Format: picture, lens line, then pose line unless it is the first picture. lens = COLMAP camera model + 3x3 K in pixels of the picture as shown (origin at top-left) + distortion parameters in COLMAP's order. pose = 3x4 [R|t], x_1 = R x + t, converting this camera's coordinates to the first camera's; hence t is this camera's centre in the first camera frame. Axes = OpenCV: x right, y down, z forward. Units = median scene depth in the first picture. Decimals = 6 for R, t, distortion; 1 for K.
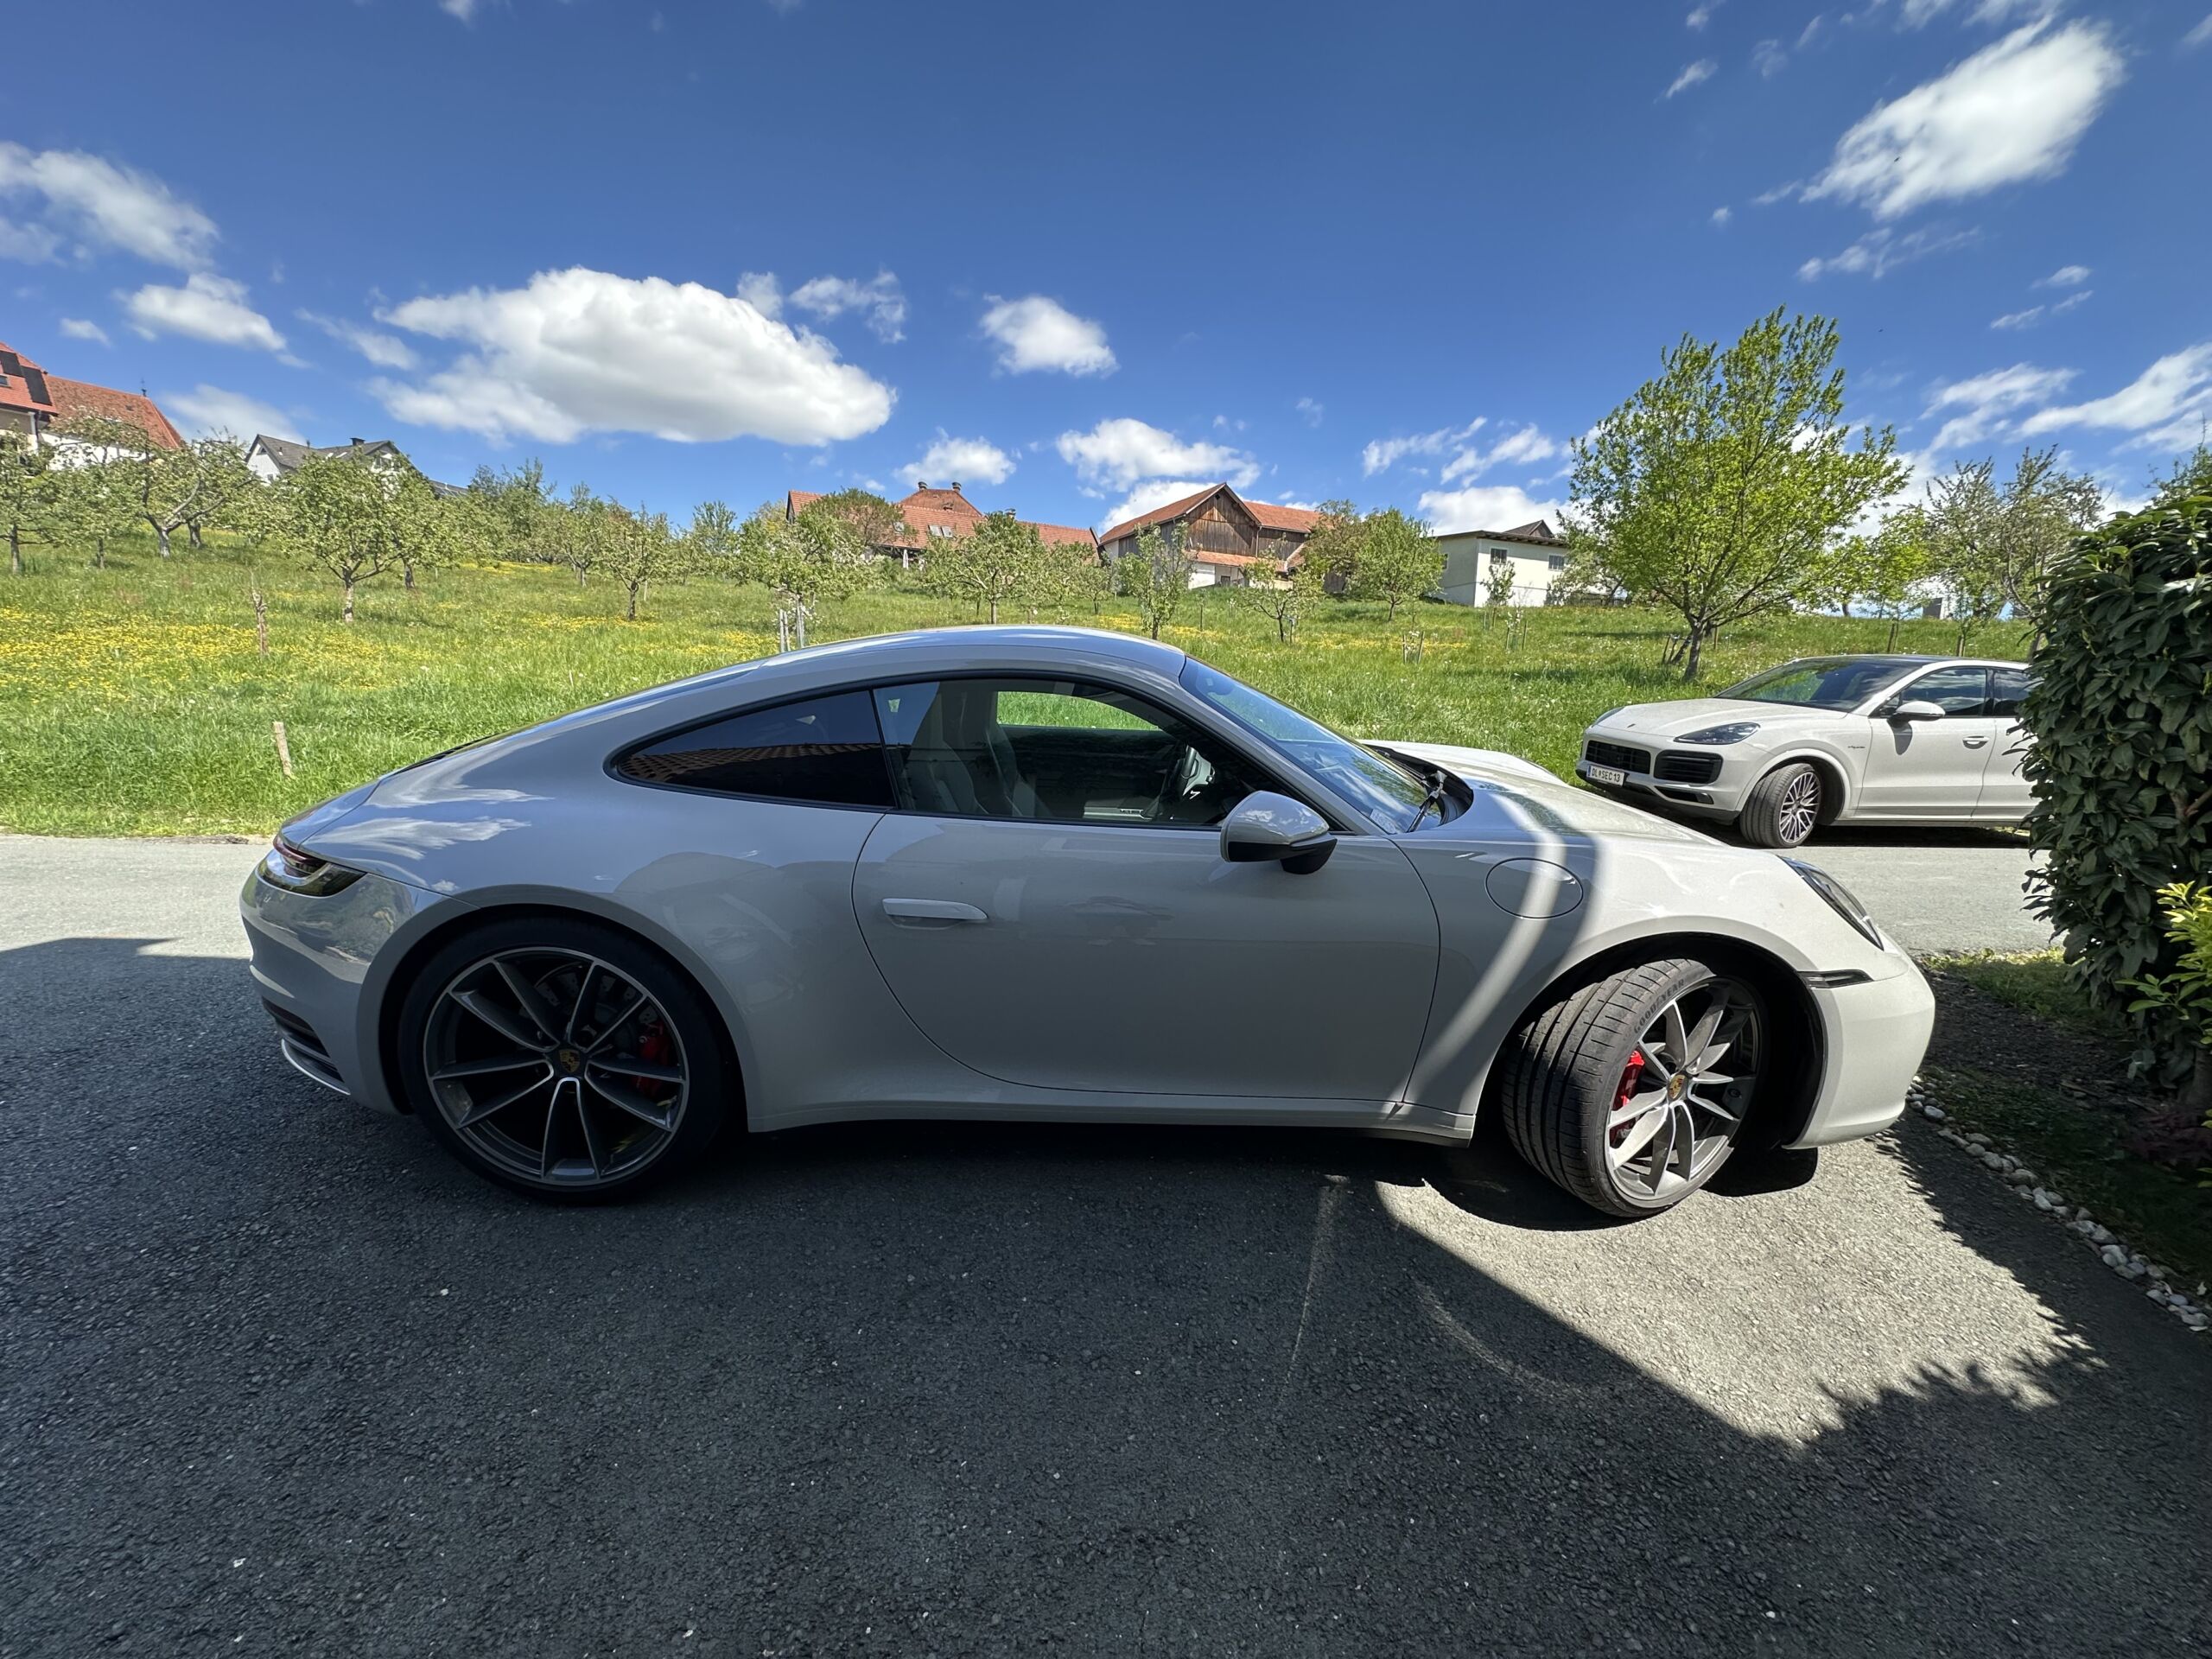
lens RADIAL K [[856.5, 0, 1106.0], [0, 856.5, 829.5], [0, 0, 1]] dist [0.001439, -0.001752]
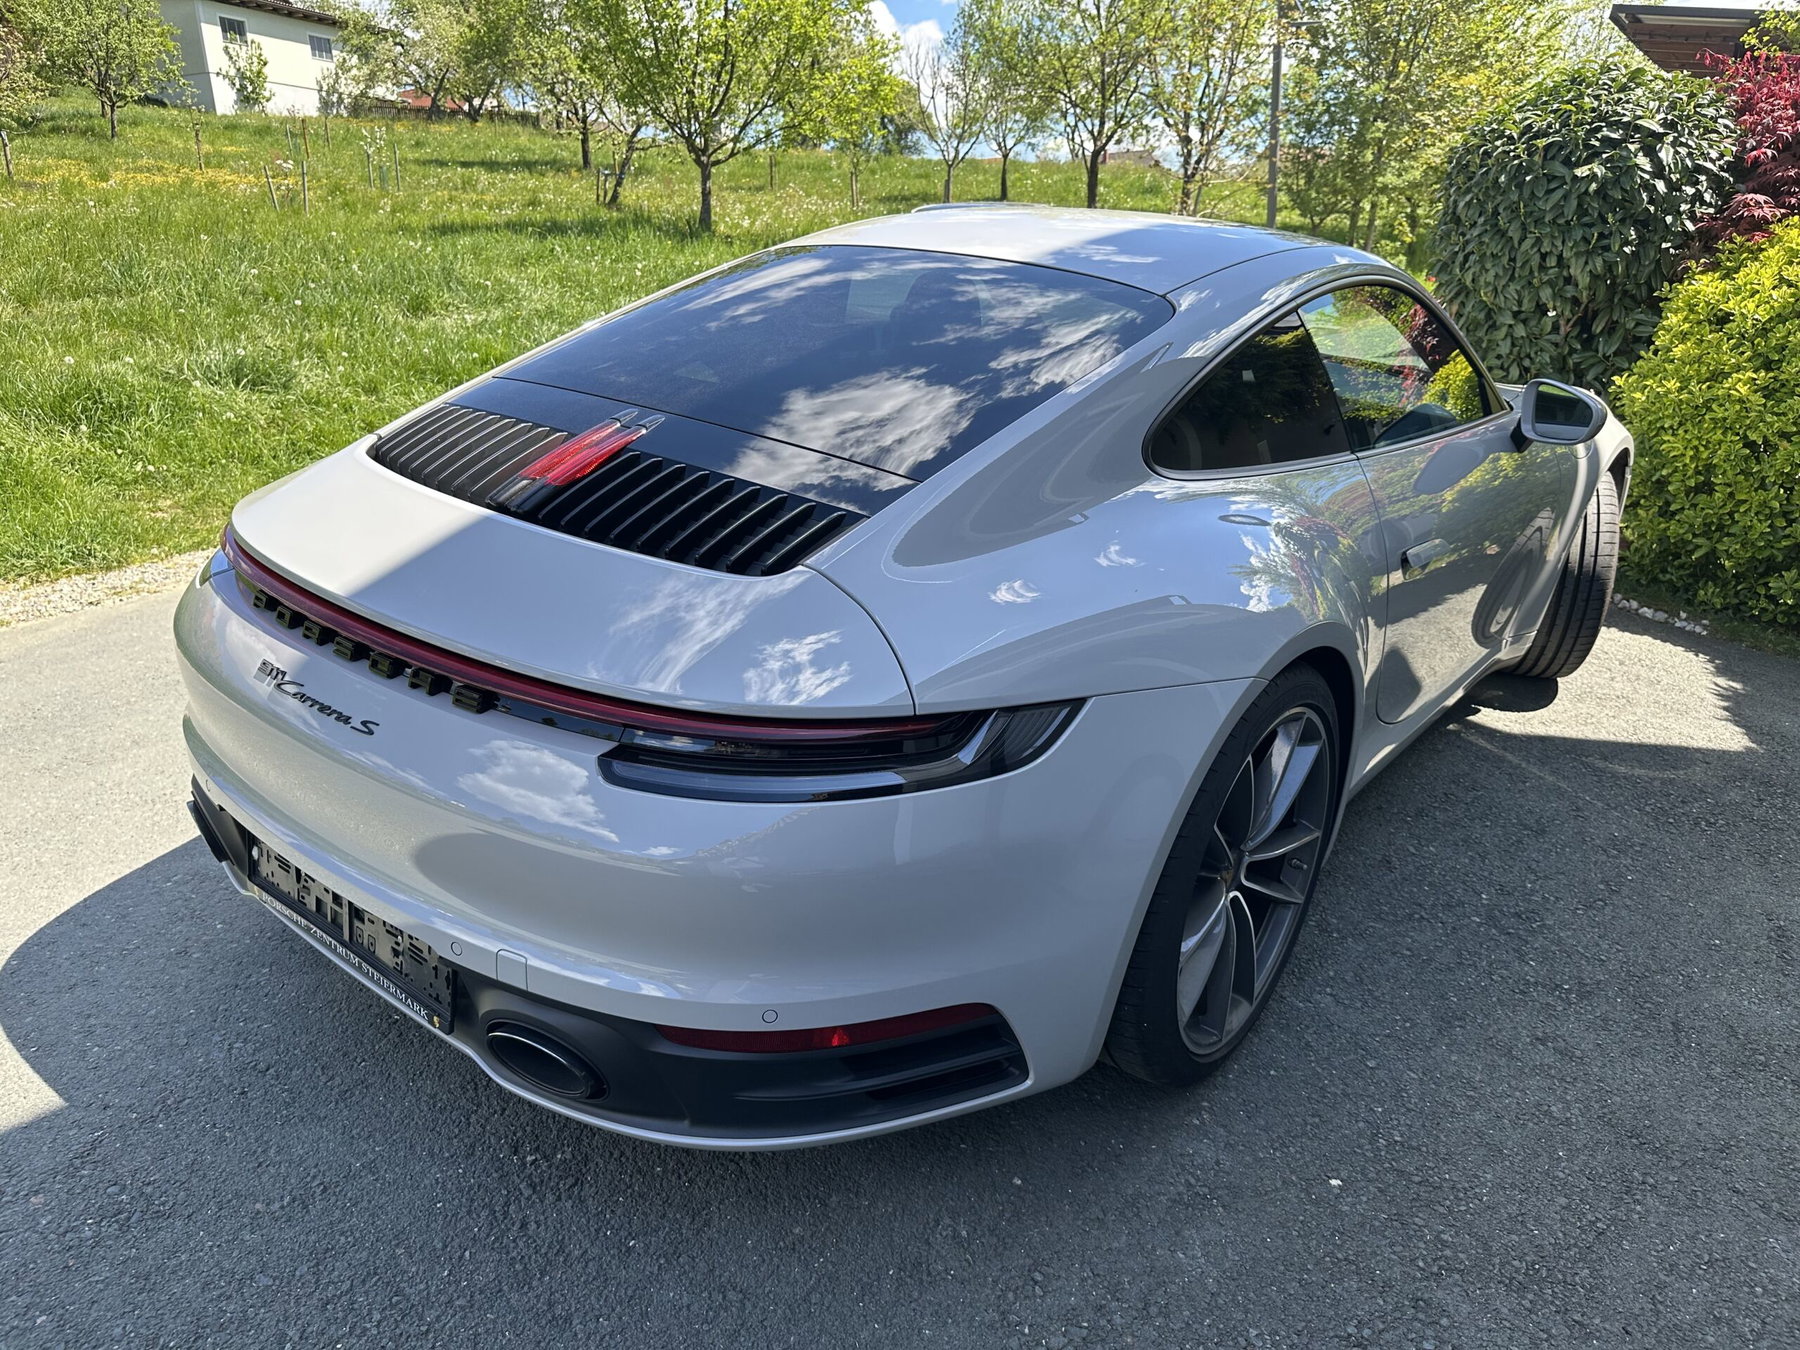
lens RADIAL K [[1230.7, 0, 900.0], [0, 1230.7, 675.0], [0, 0, 1]] dist [0.010311, -0.019416]
pose [[0.644577, -0.283420, 0.710066, -0.357030], [0.157395, 0.958048, 0.239522, -0.042864], [-0.748163, -0.042630, 0.662144, 0.128516]]
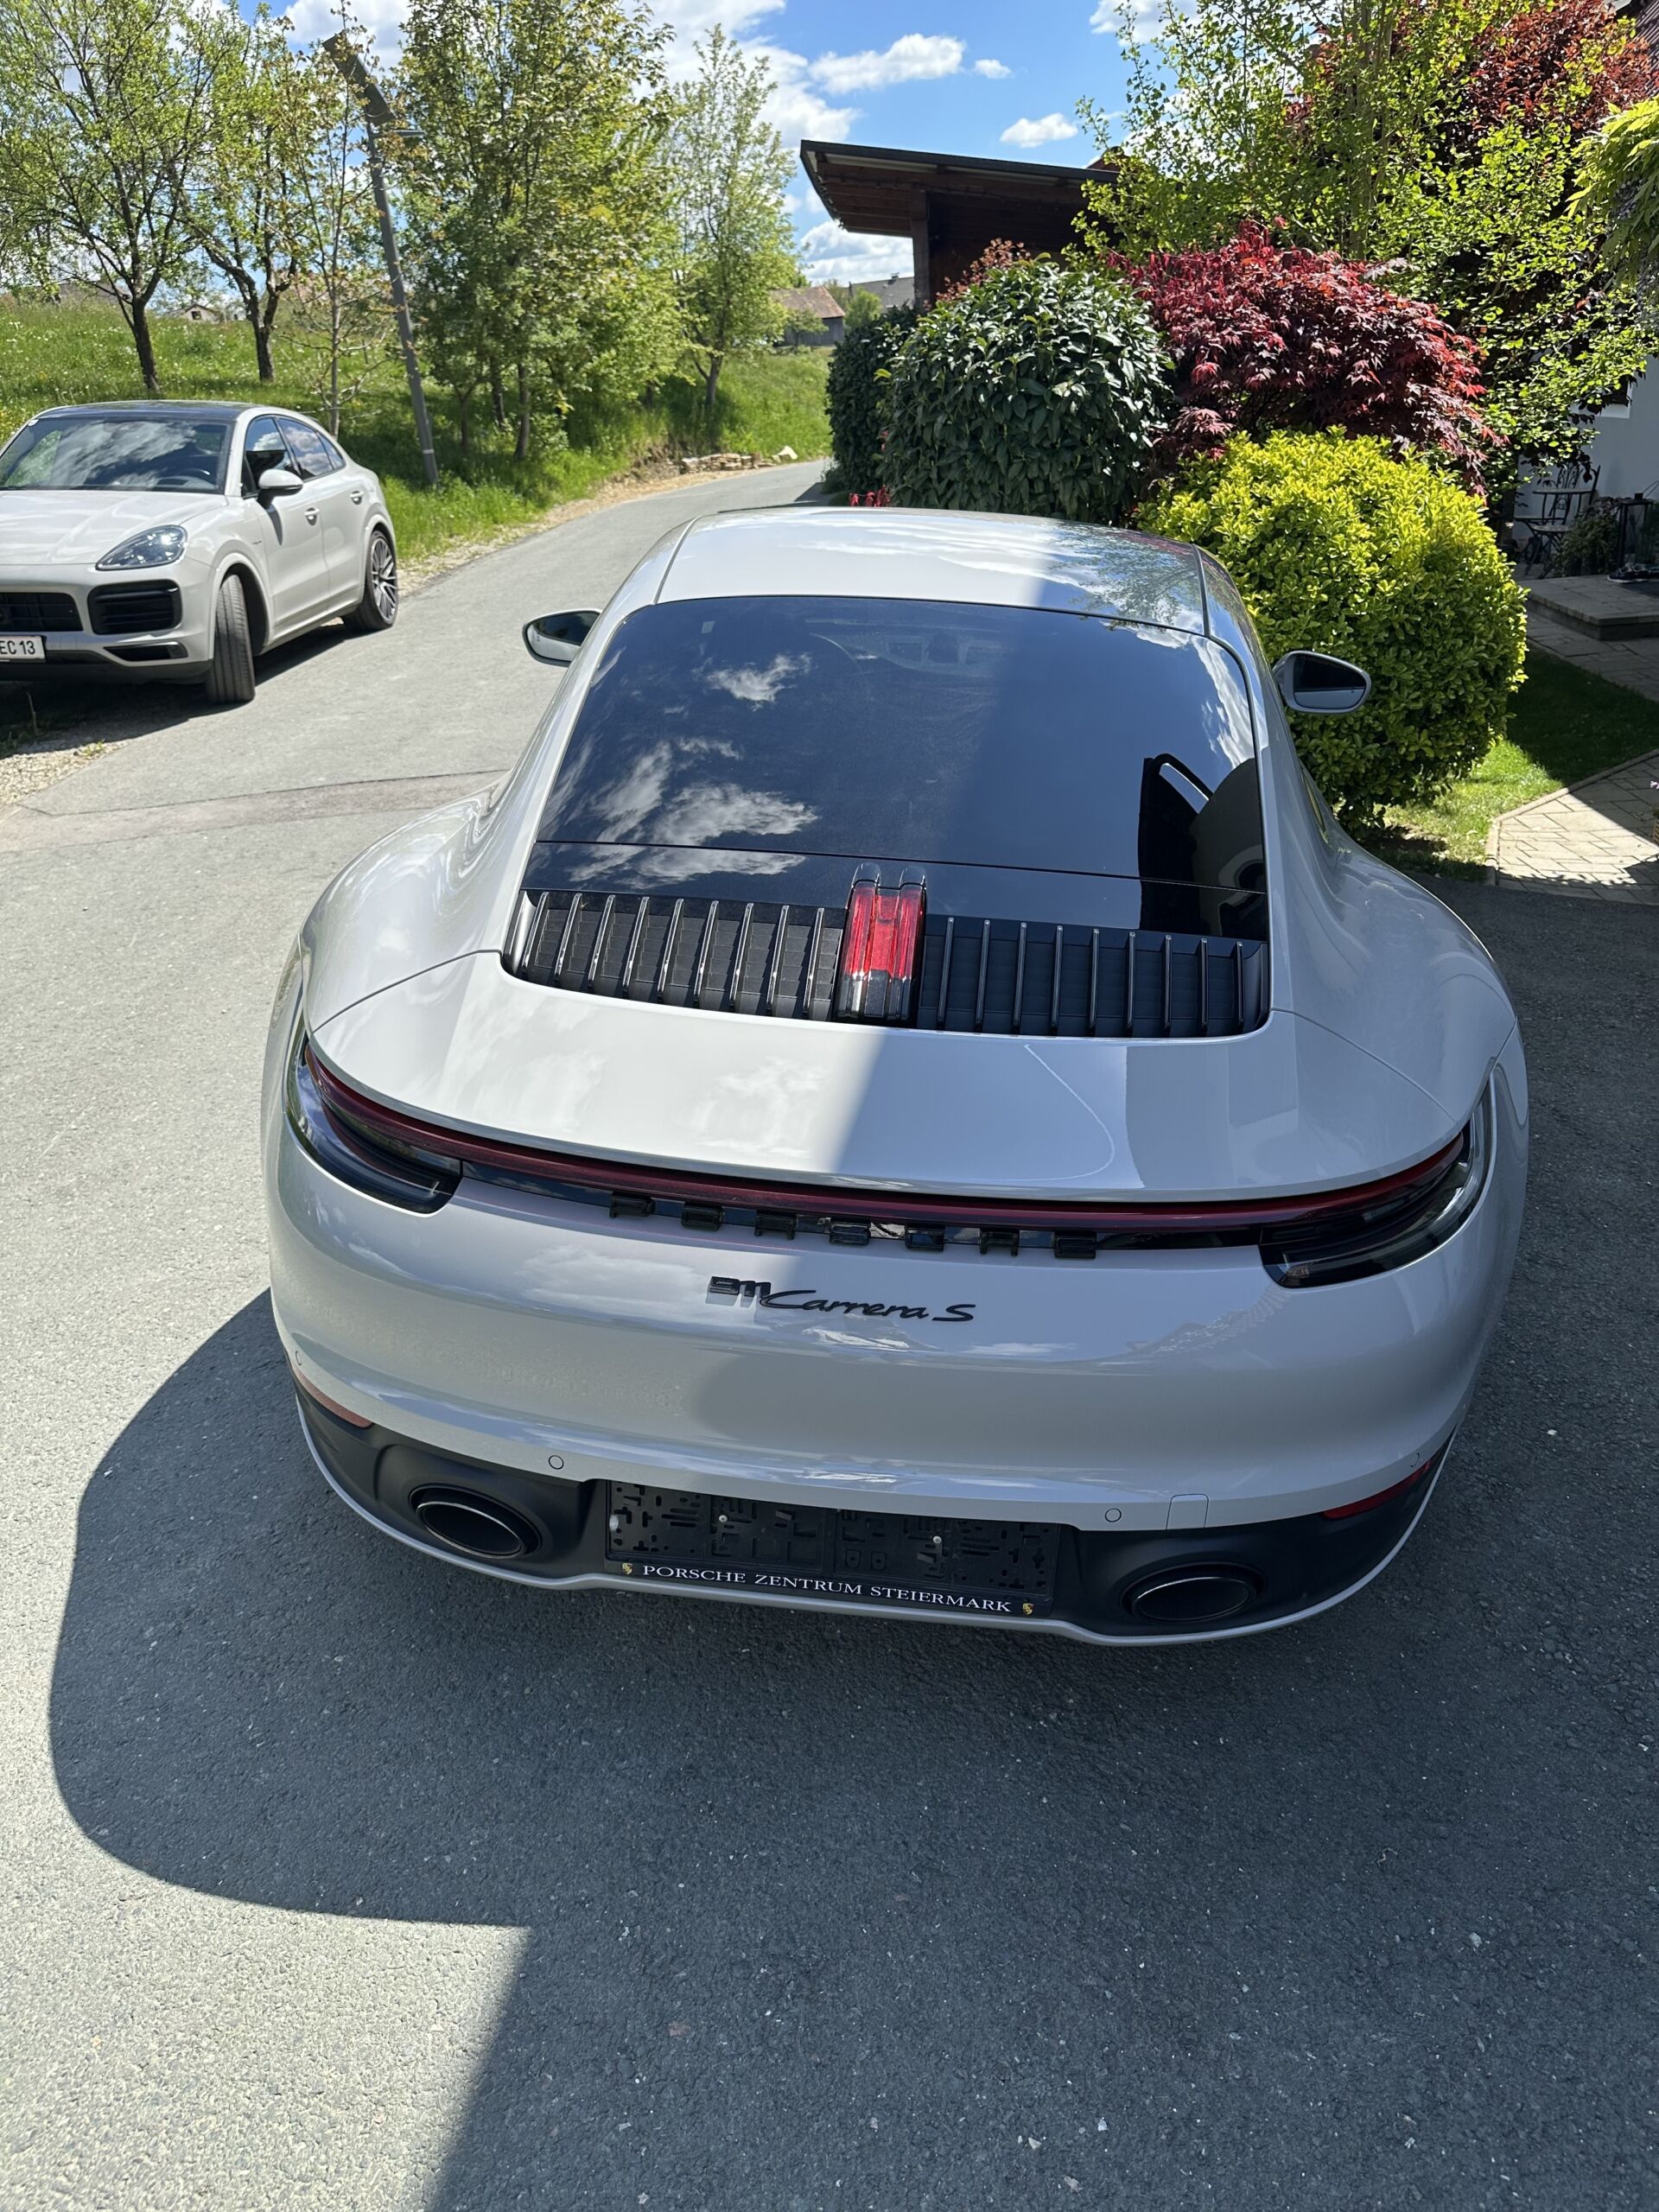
lens RADIAL K [[1512.4, 0, 832.1], [0, 1512.4, 1116.8], [0, 0, 1]] dist [0.010311, -0.019416]
pose [[0.143267, -0.459739, 0.876422, -0.435970], [0.215751, 0.878767, 0.425700, -0.108701], [-0.965881, 0.128100, 0.225087, 0.276942]]
